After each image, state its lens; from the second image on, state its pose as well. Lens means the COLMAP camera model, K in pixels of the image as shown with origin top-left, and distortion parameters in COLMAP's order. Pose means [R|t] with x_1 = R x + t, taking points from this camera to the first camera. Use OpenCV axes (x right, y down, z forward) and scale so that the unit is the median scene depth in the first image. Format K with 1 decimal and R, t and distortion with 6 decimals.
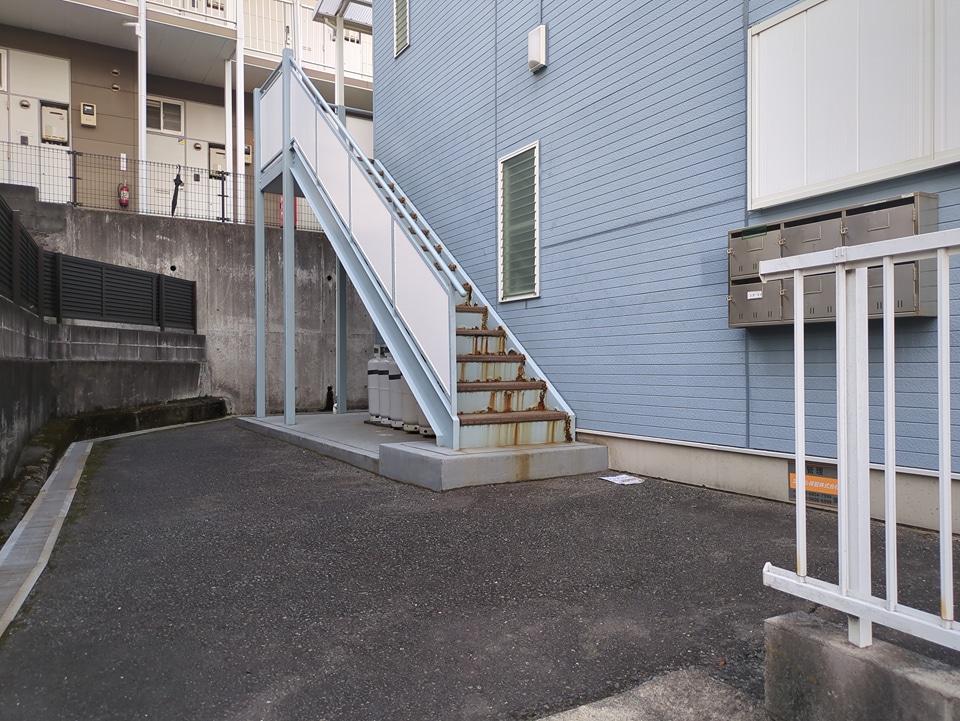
lens RADIAL K [[712.2, 0, 475.6], [0, 712.2, 361.0], [0, 0, 1]] dist [0.044097, -0.035396]
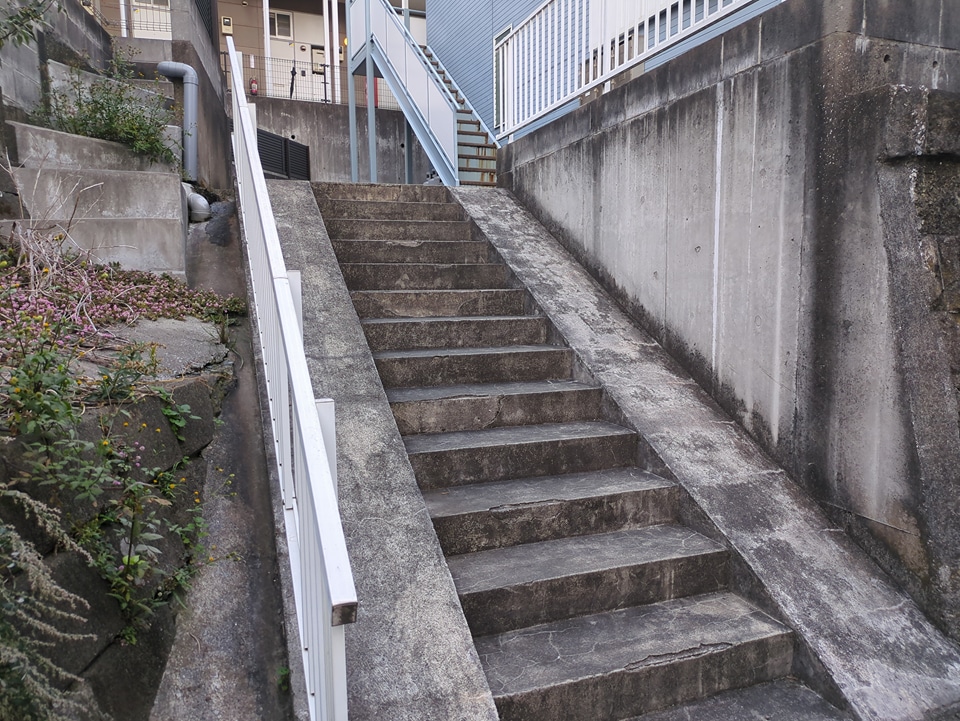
lens RADIAL K [[712.2, 0, 485.9], [0, 712.2, 361.4], [0, 0, 1]] dist [0.044097, -0.035396]
pose [[0.993957, 0.008261, -0.109461, 0.108780], [0.004222, 0.993549, 0.113327, 0.145461], [0.109691, -0.113104, 0.987510, -0.384185]]
